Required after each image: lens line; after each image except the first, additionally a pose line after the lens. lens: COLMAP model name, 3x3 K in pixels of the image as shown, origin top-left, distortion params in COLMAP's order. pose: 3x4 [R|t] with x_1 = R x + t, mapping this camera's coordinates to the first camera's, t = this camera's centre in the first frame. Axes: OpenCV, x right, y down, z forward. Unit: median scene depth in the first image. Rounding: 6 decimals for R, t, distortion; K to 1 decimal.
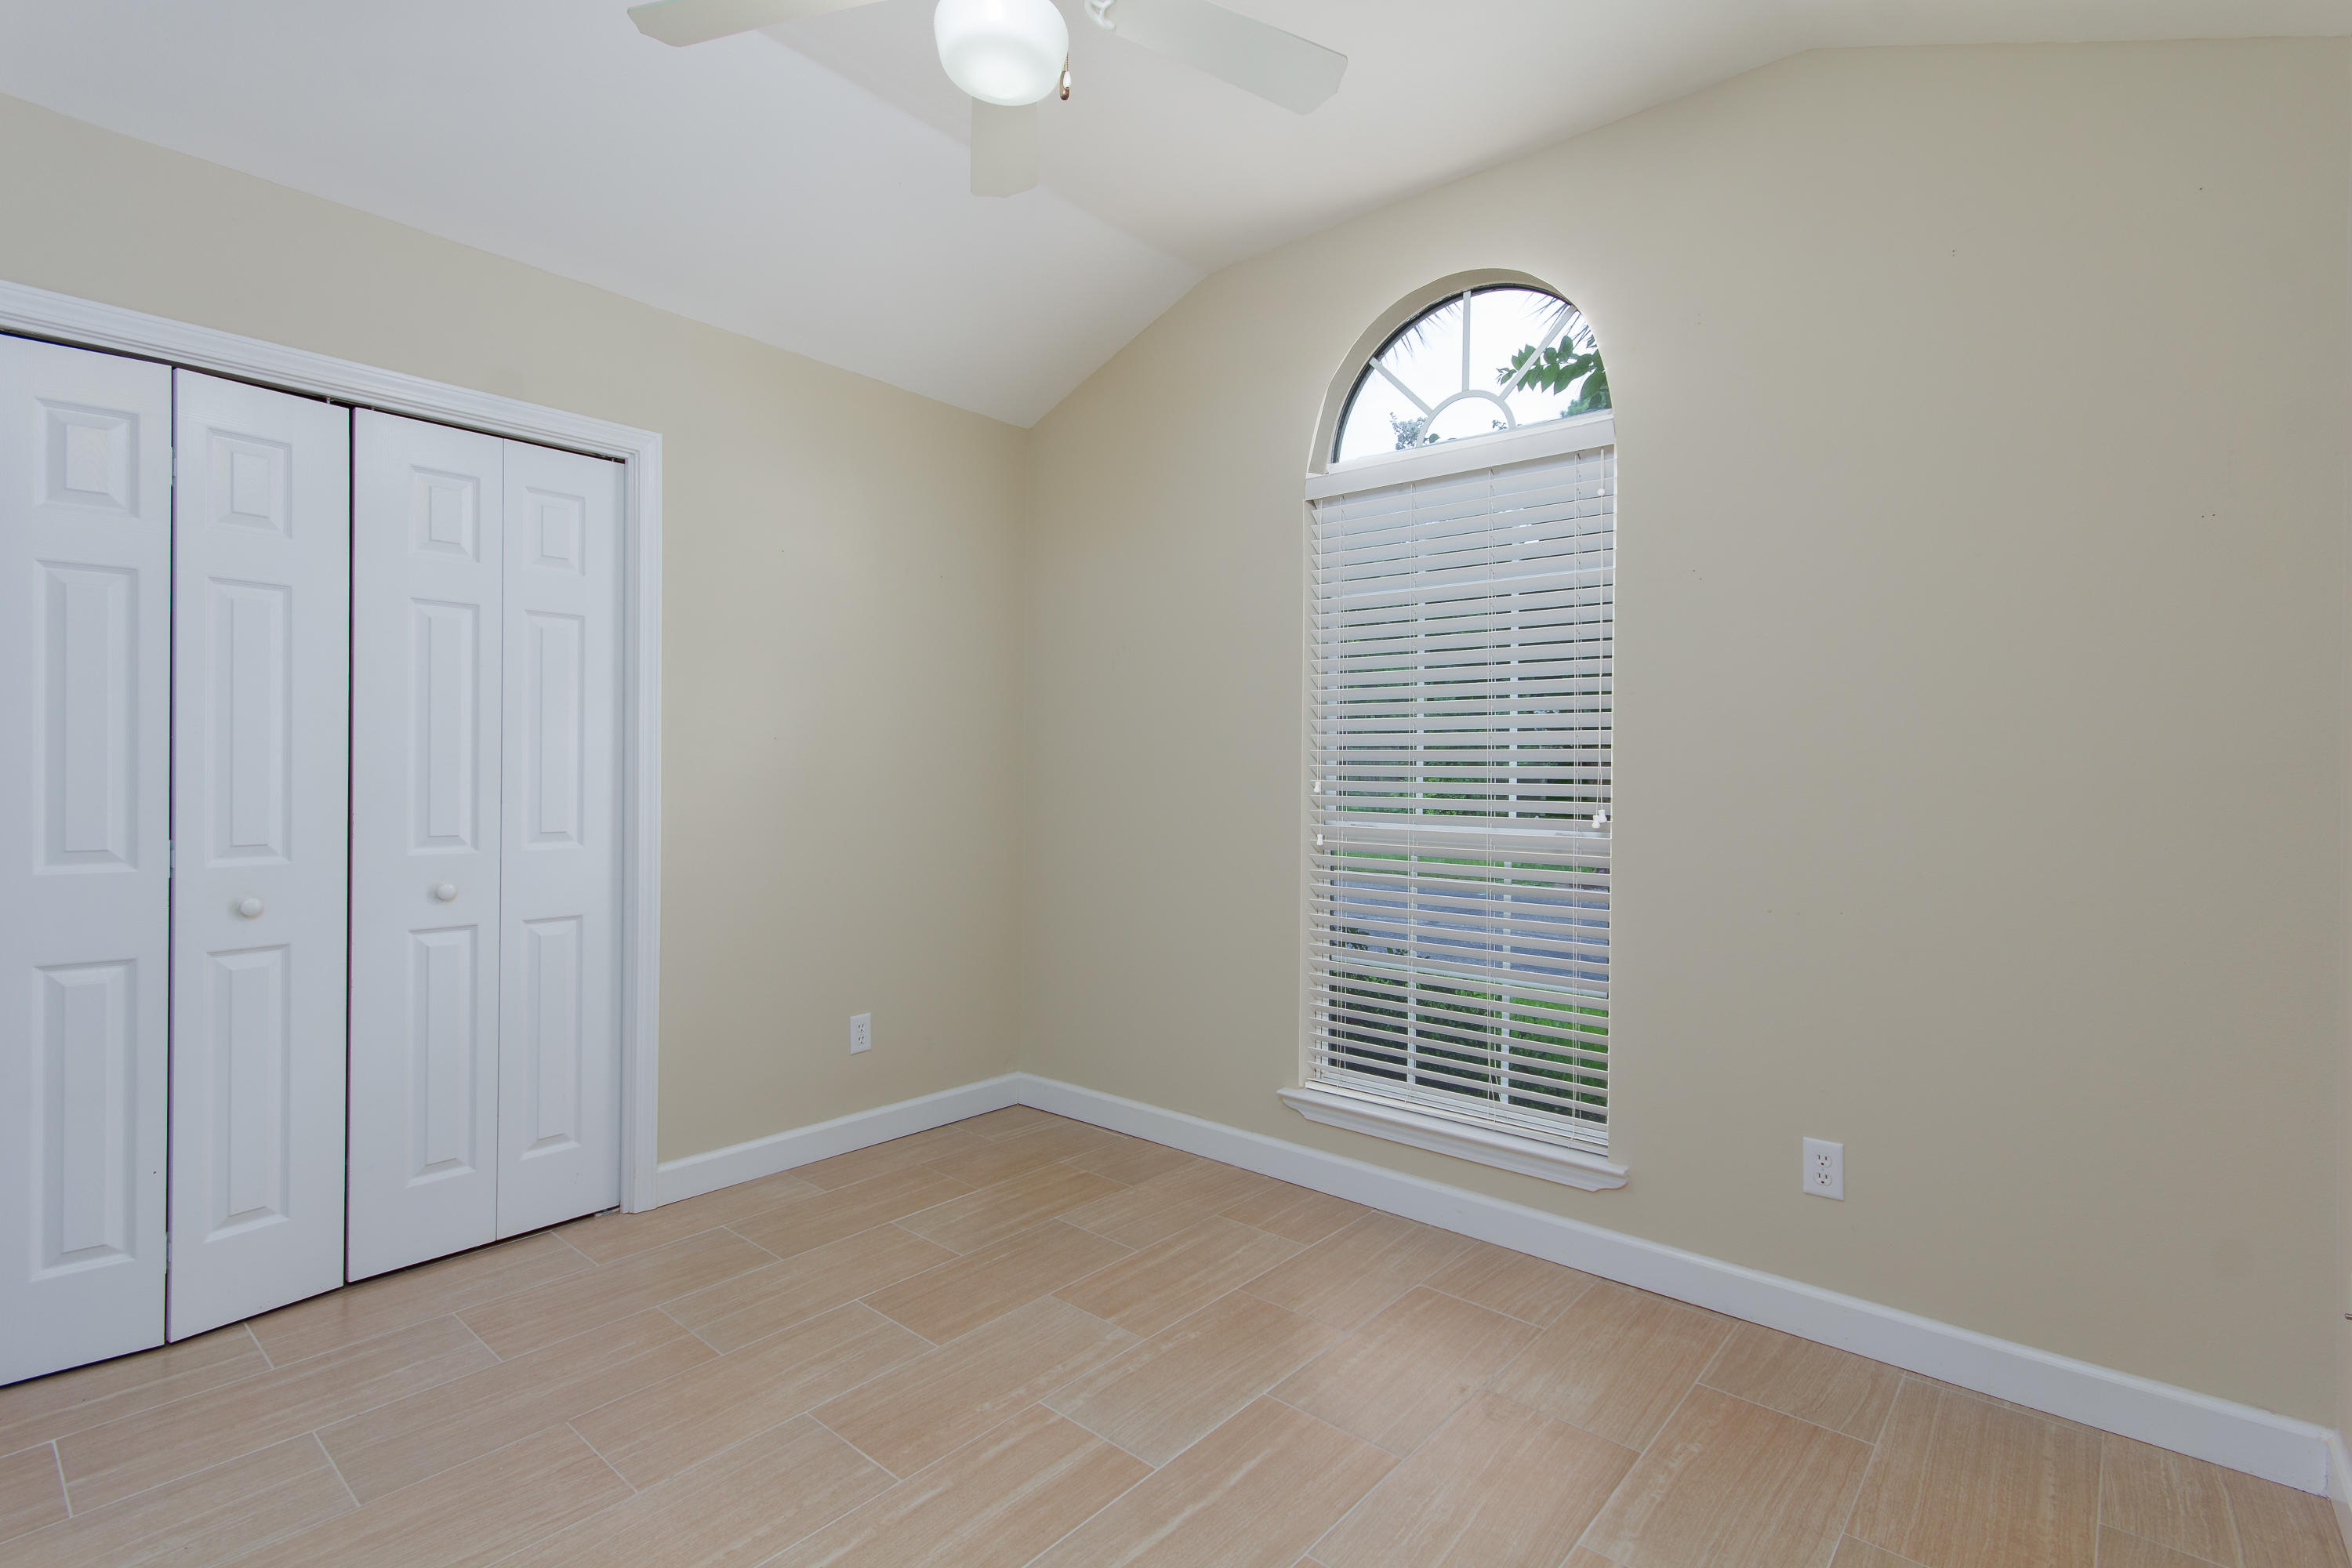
lens RADIAL K [[1104.1, 0, 1176.0], [0, 1104.1, 784.0], [0, 0, 1]] dist [0.001695, -0.000048]
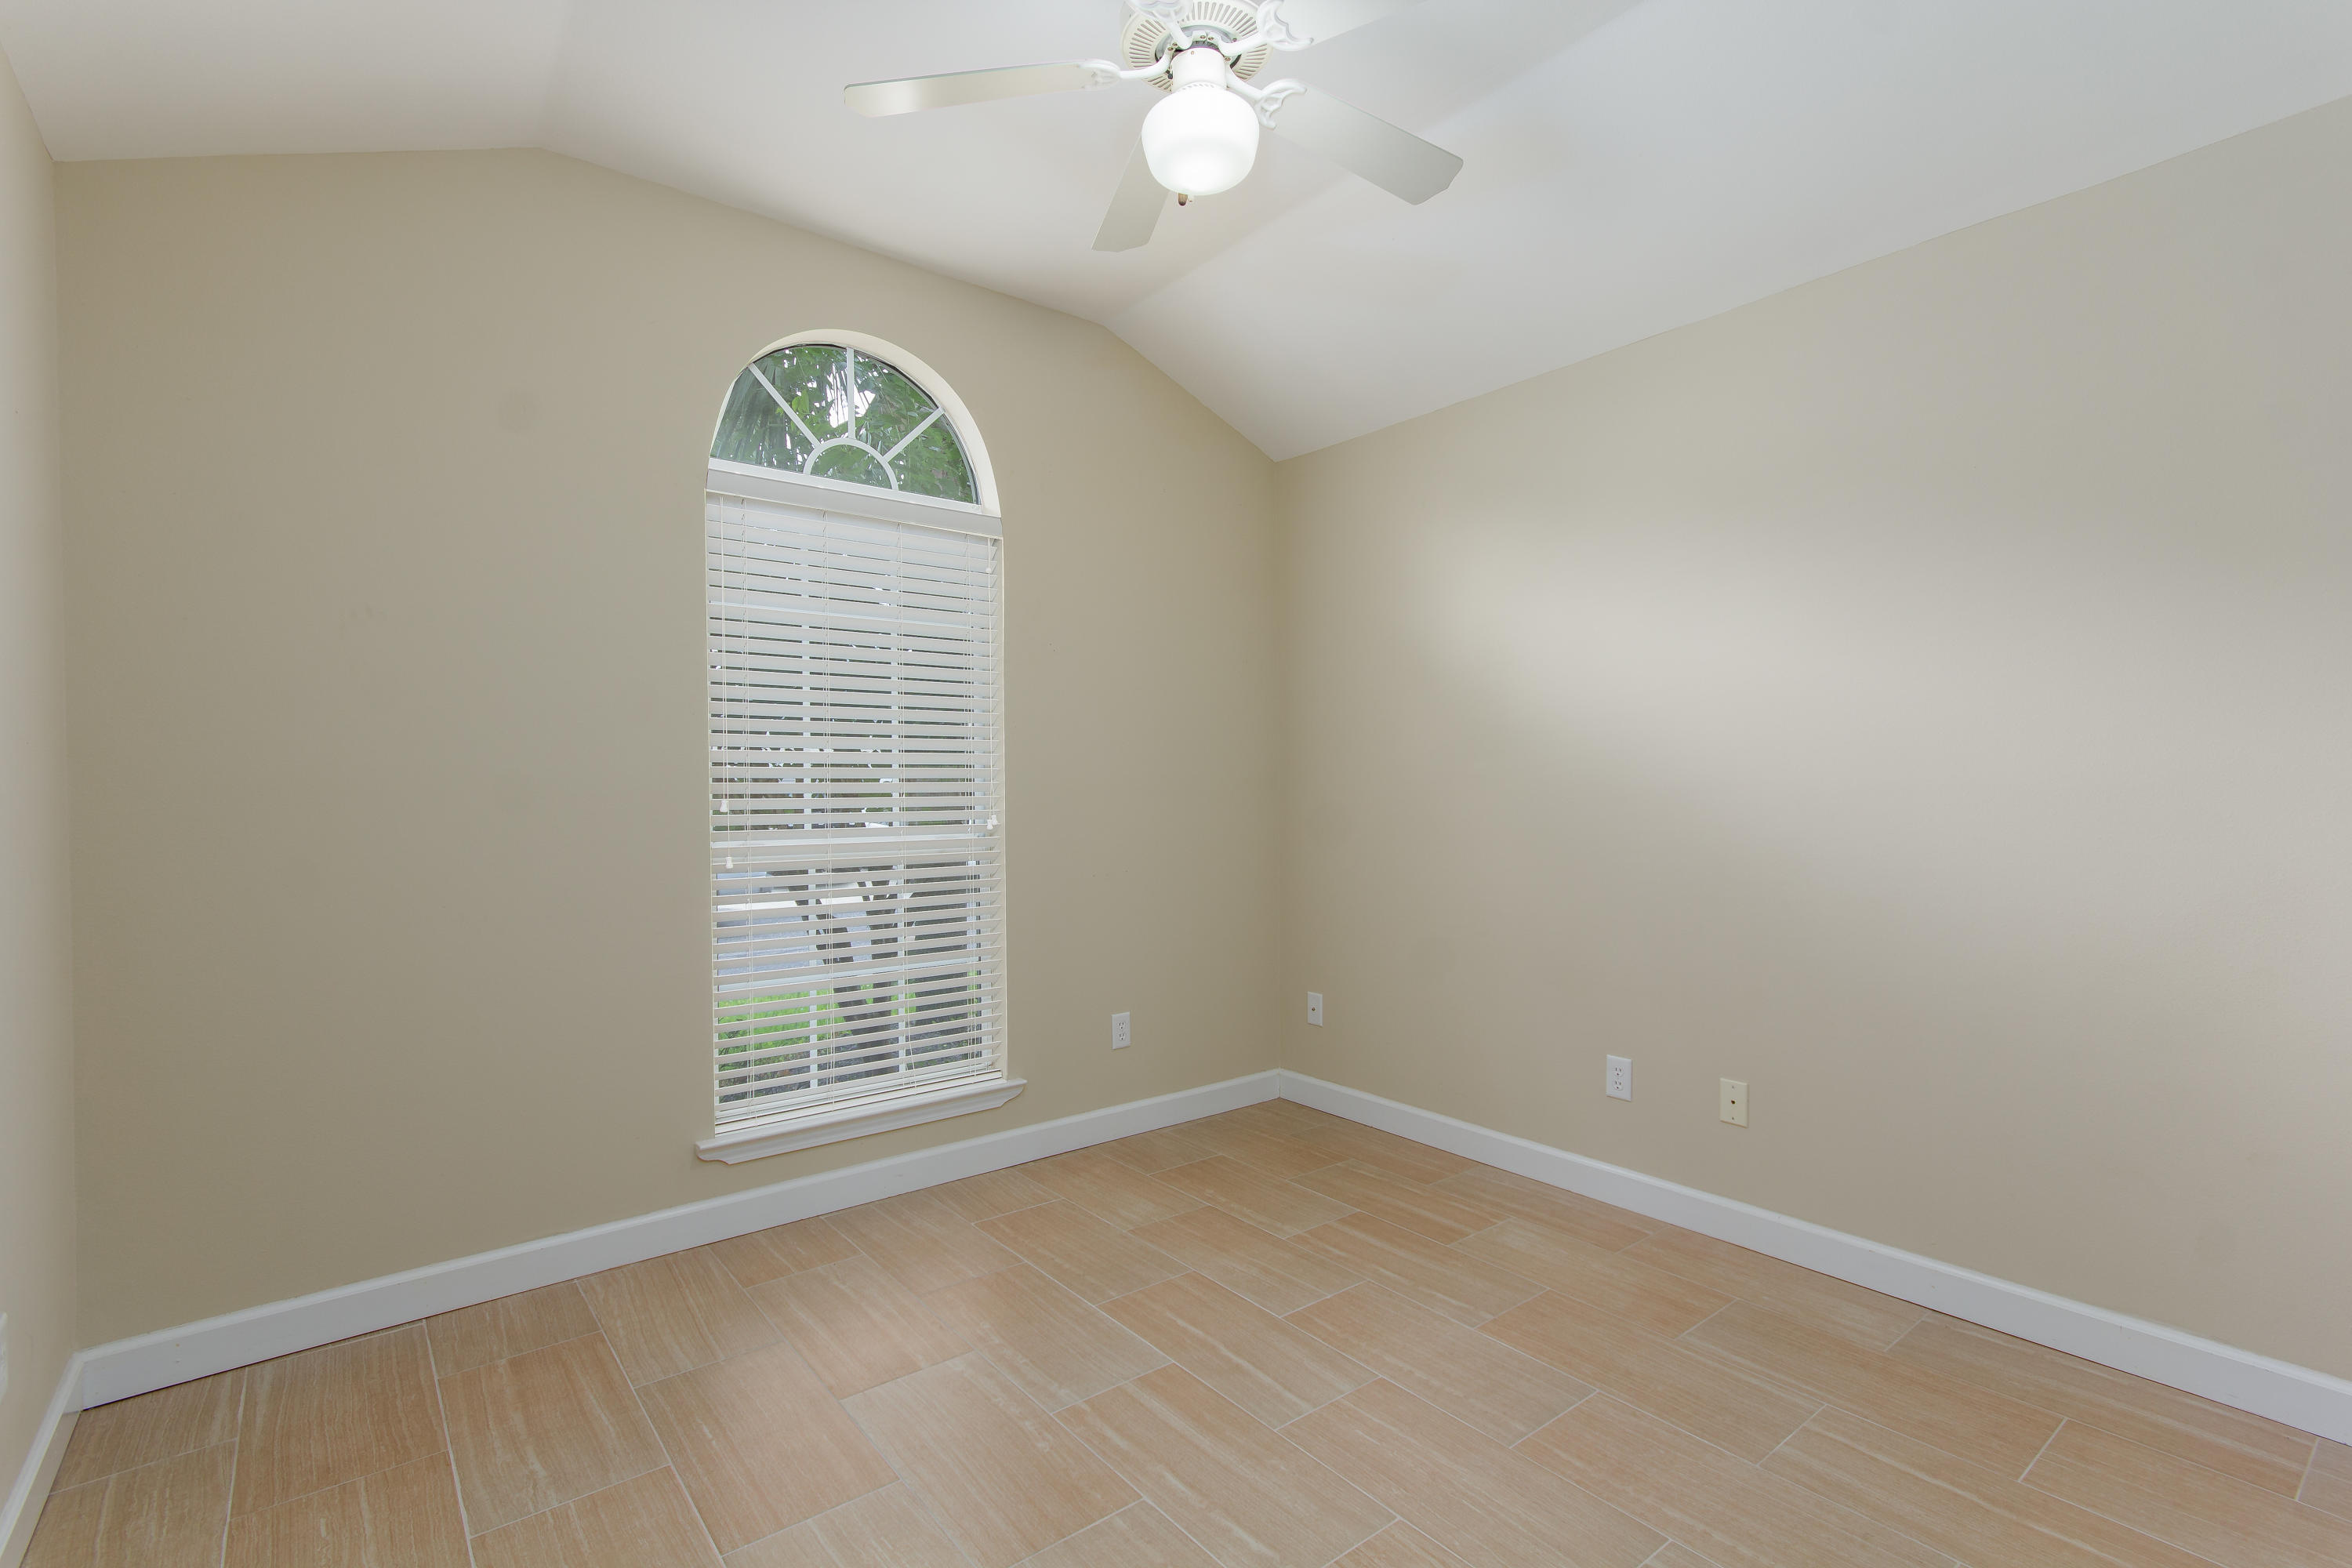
lens RADIAL K [[1104.1, 0, 1176.0], [0, 1104.1, 784.0], [0, 0, 1]] dist [0.001695, -0.000048]
pose [[0.175173, -0.008920, 0.984497, -0.833741], [0.017196, 0.999834, 0.005999, -0.017152], [-0.984388, 0.015878, 0.175297, 0.532479]]
